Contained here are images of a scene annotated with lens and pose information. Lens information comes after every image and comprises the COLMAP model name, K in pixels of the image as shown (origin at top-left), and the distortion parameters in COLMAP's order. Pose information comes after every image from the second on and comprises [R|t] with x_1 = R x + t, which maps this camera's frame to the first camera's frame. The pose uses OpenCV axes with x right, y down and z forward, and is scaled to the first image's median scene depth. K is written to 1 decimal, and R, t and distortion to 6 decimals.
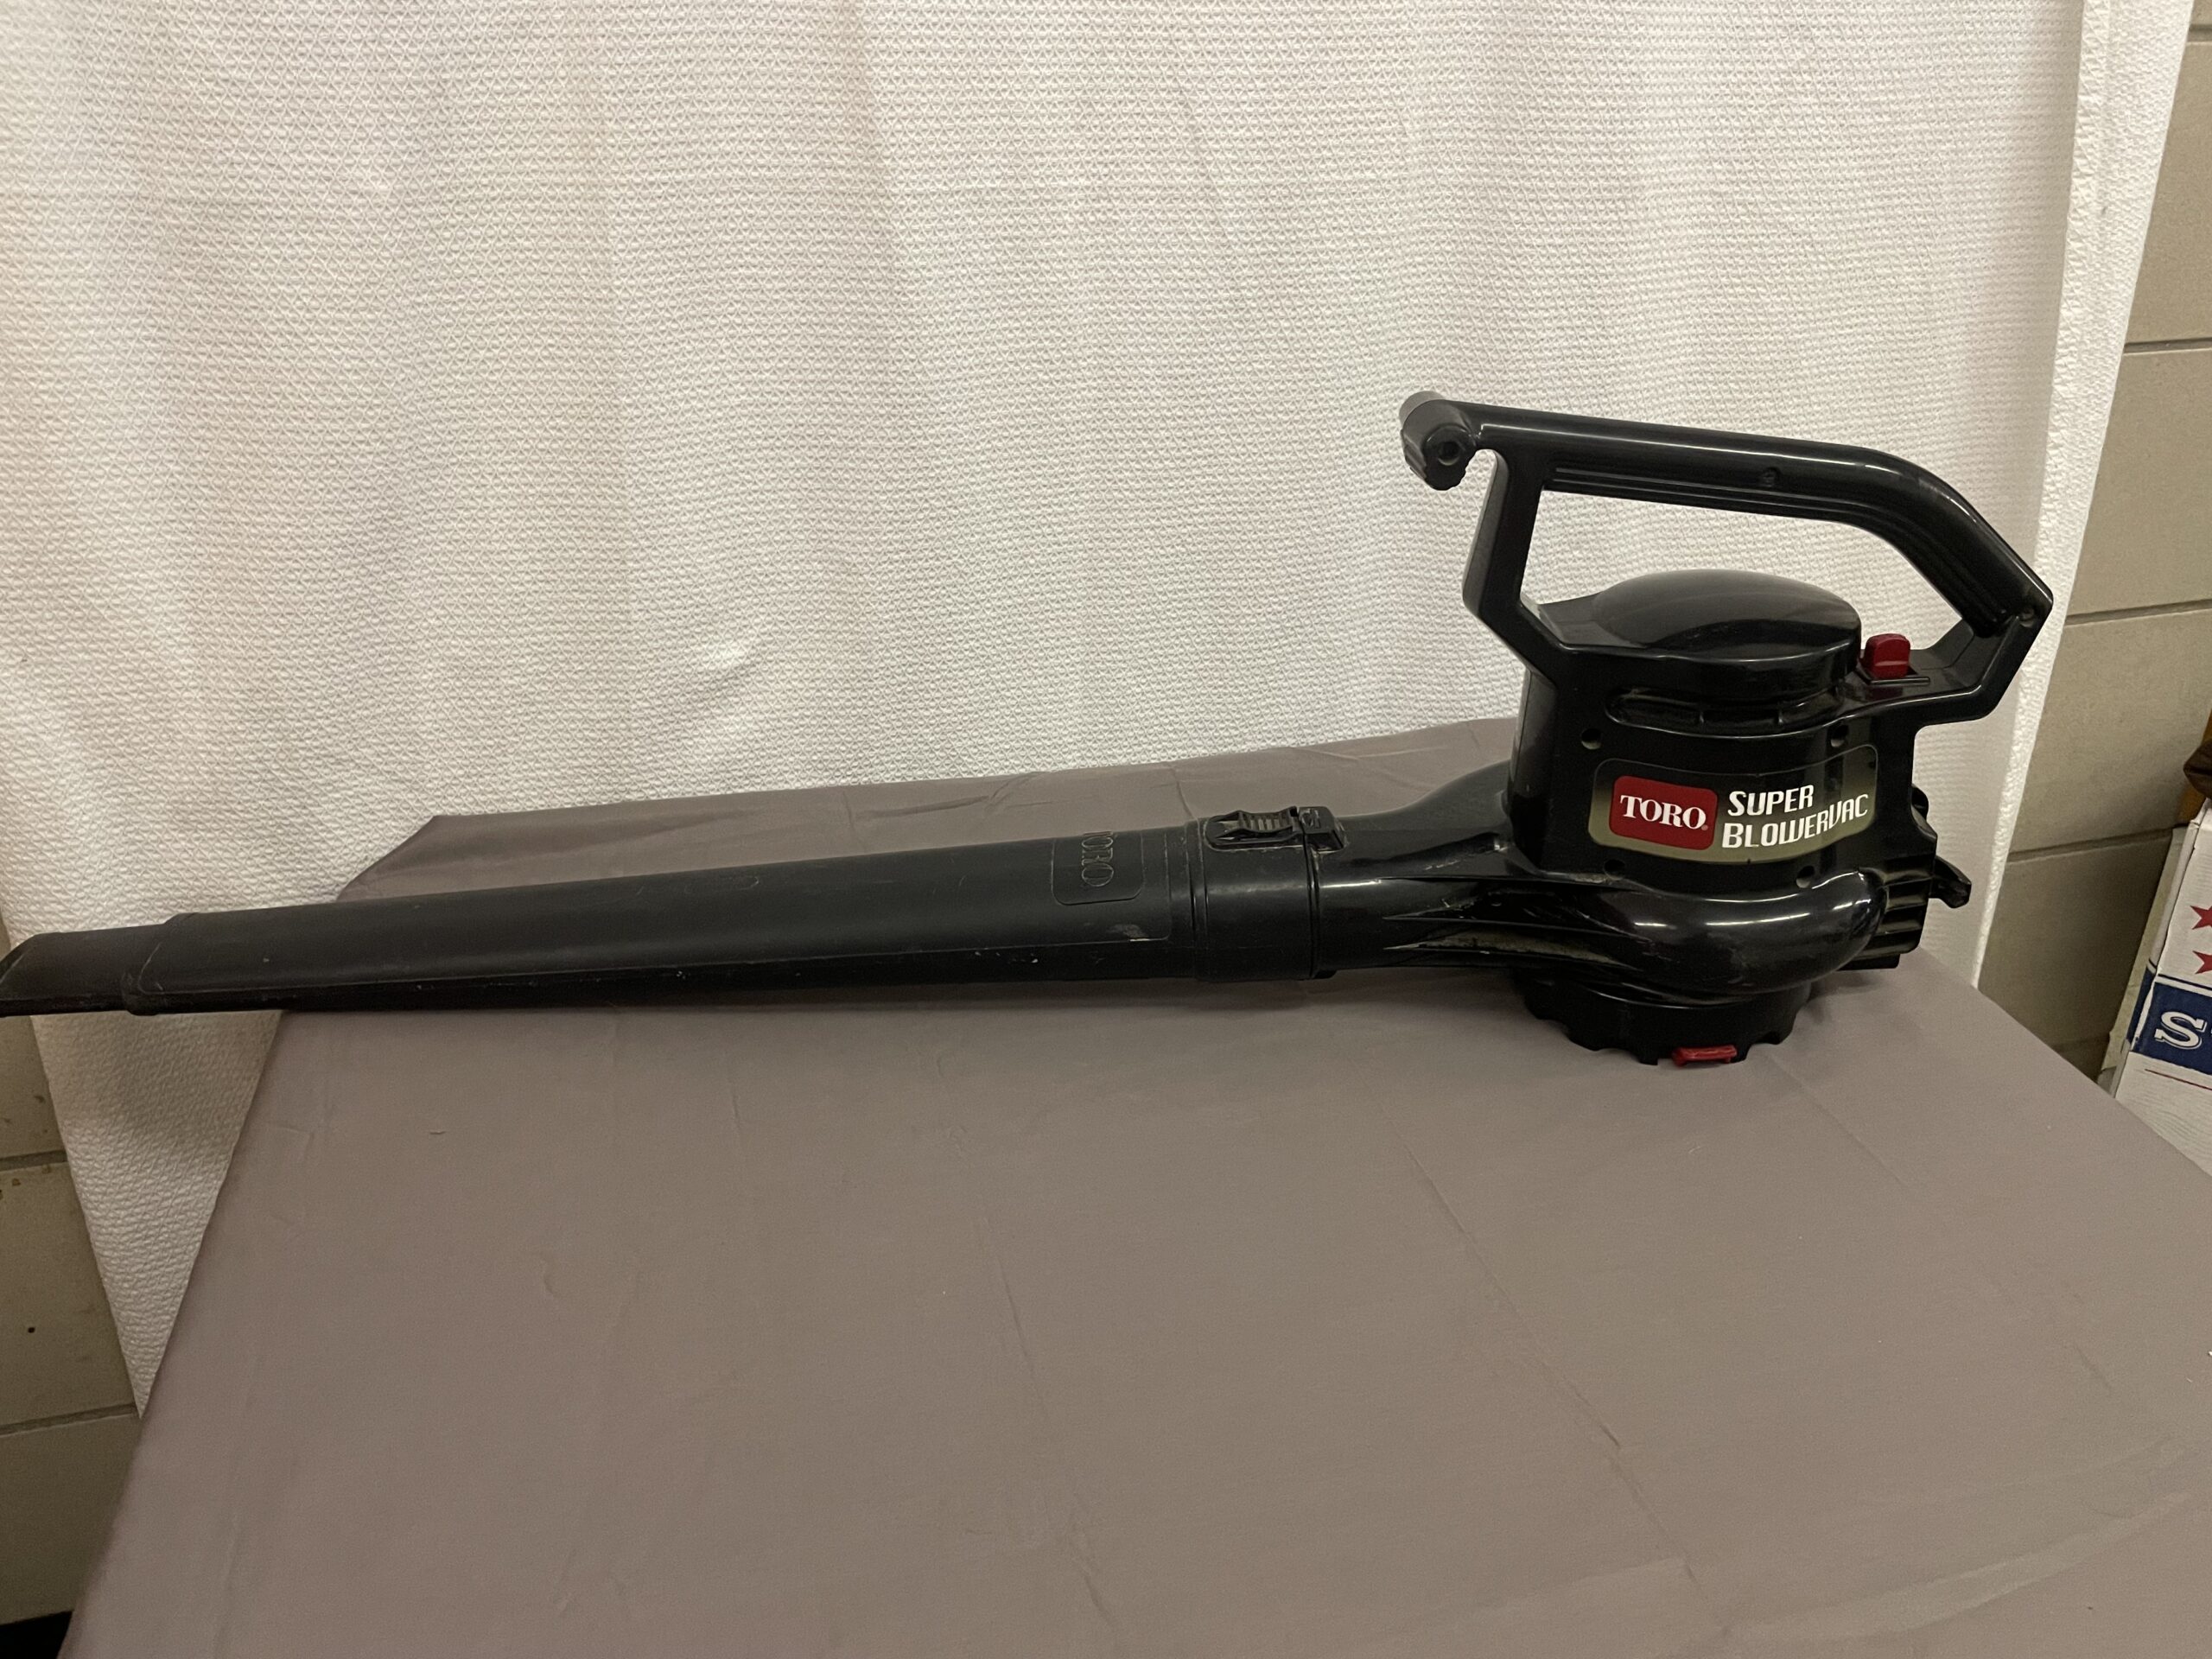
lens RADIAL K [[1703.9, 0, 1106.9], [0, 1703.9, 831.9], [0, 0, 1]] dist [0.061989, -0.096990]
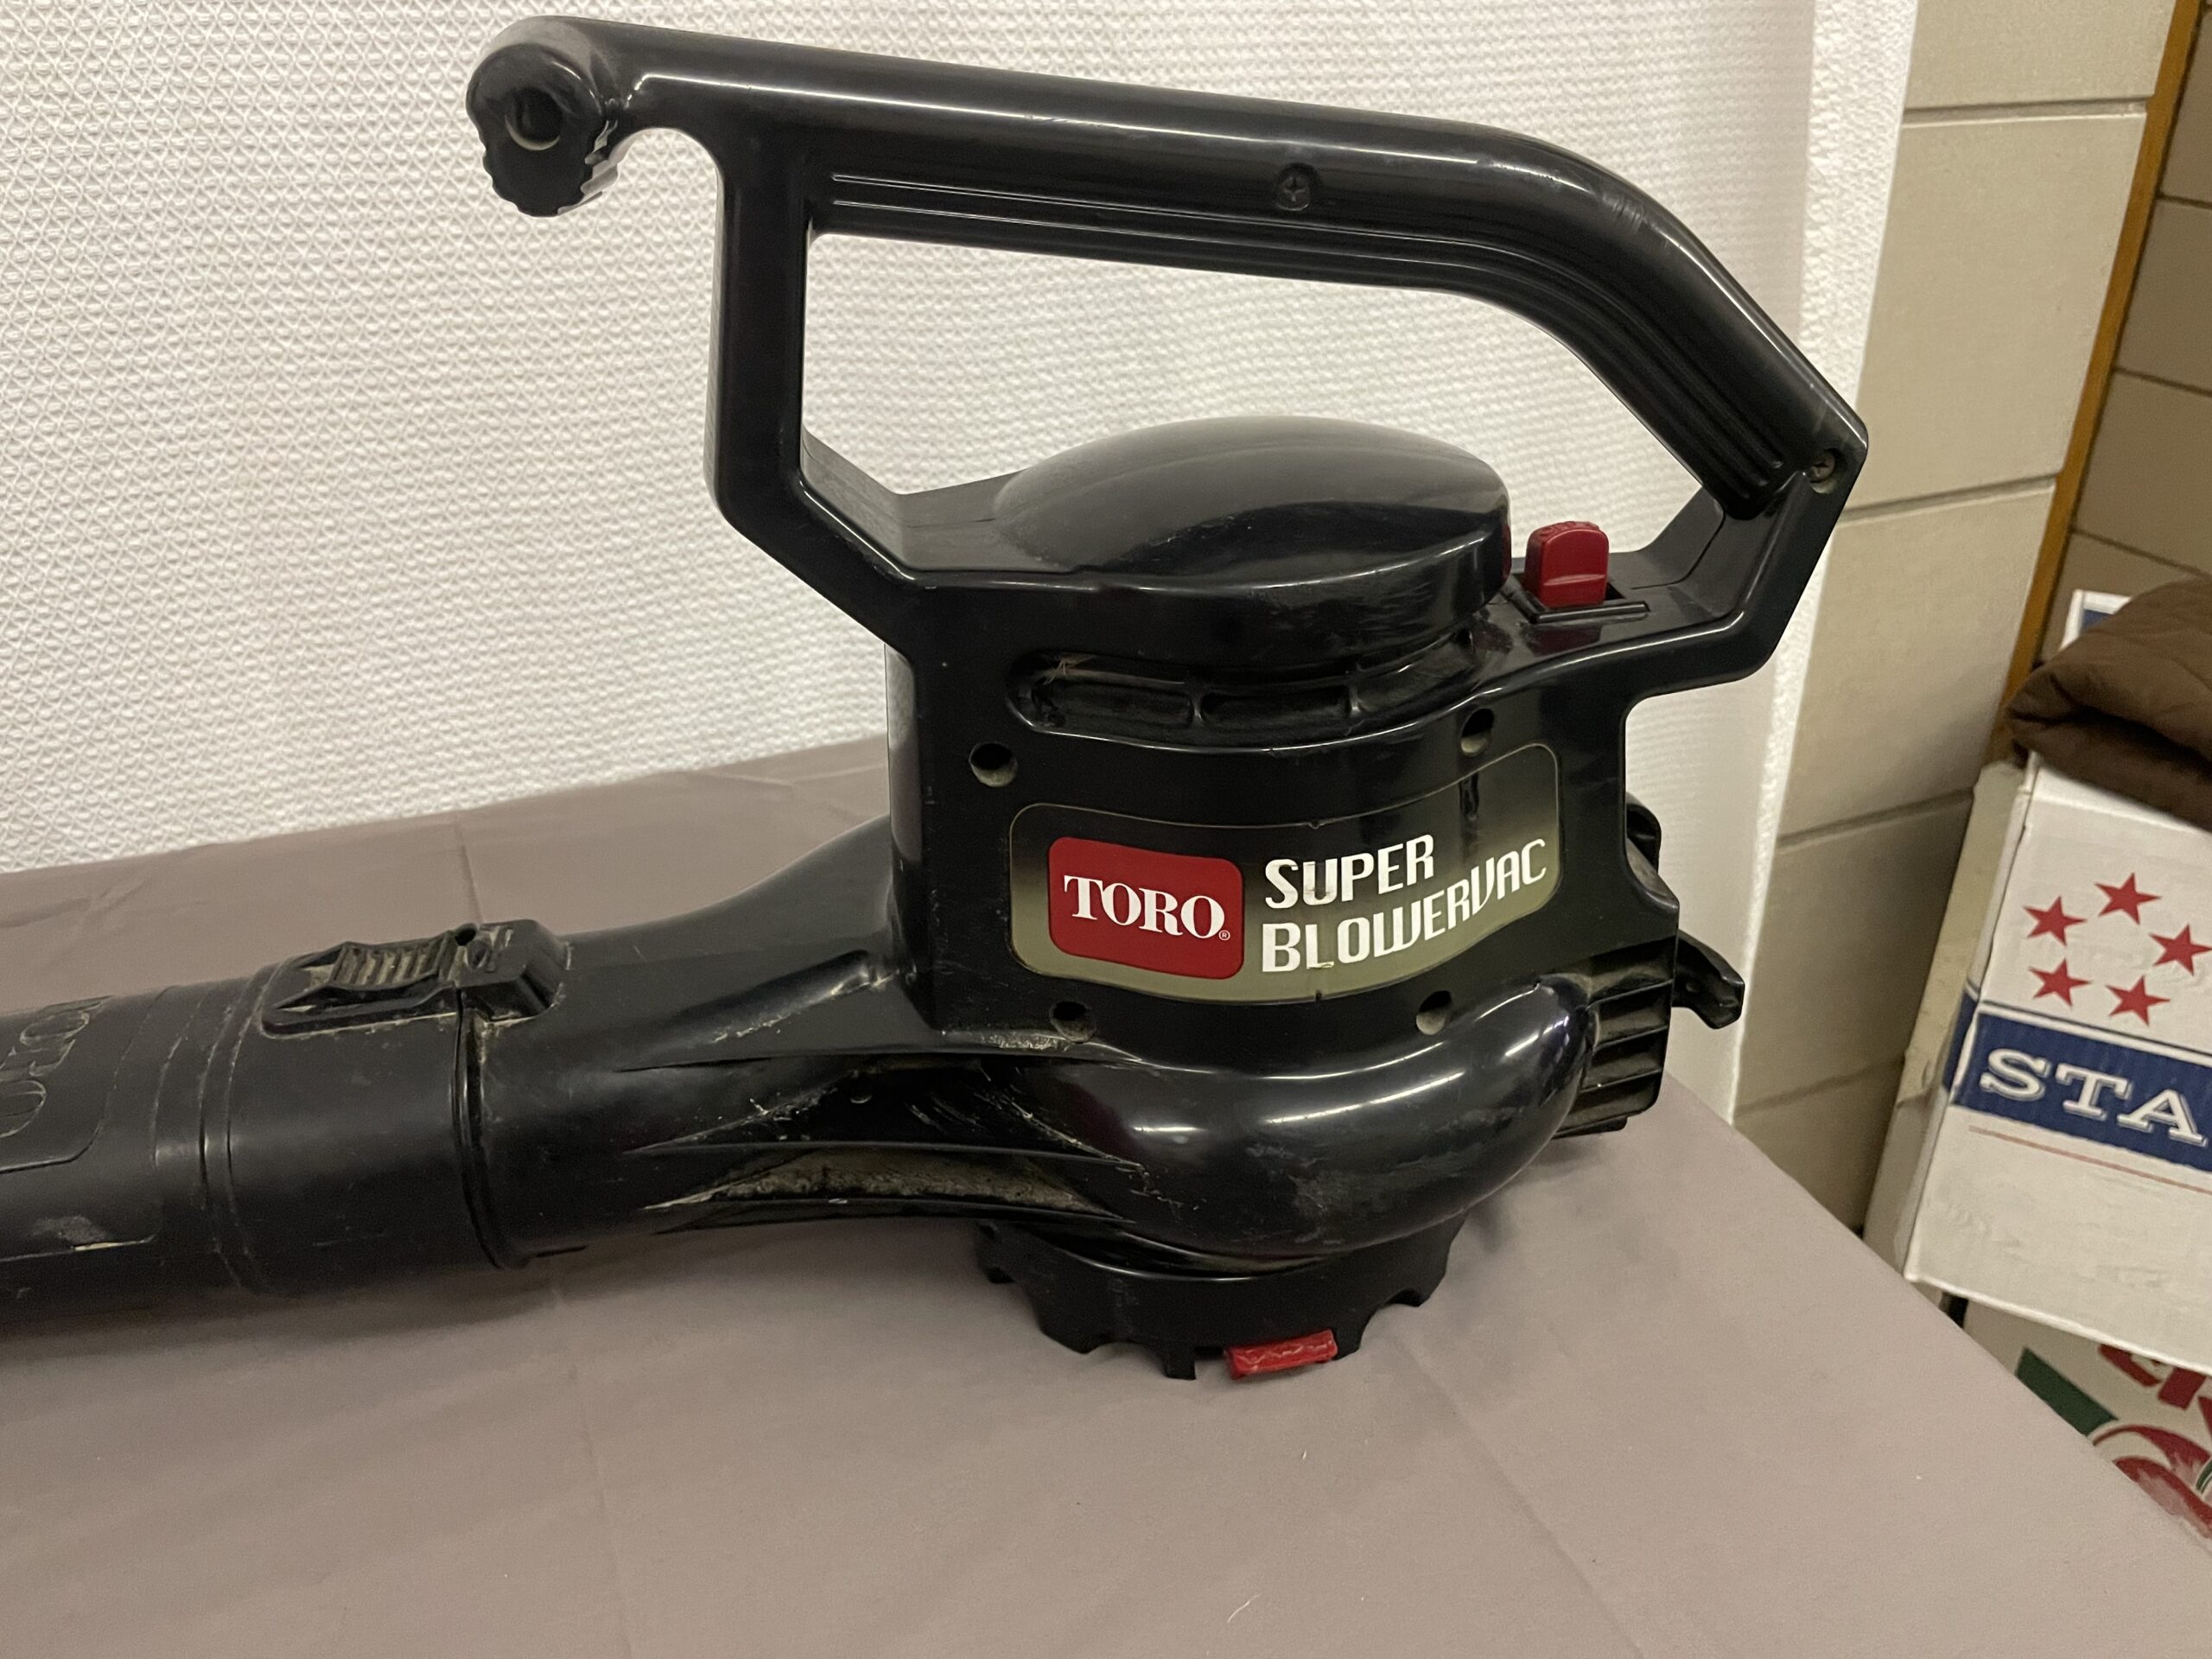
lens RADIAL K [[1703.9, 0, 1119.5], [0, 1703.9, 840.3], [0, 0, 1]] dist [0.061989, -0.096990]
pose [[0.989226, -0.068518, 0.129371, 0.237732], [0.065493, 0.997474, 0.027495, -0.041026], [-0.130928, -0.018726, 0.991215, 0.483633]]
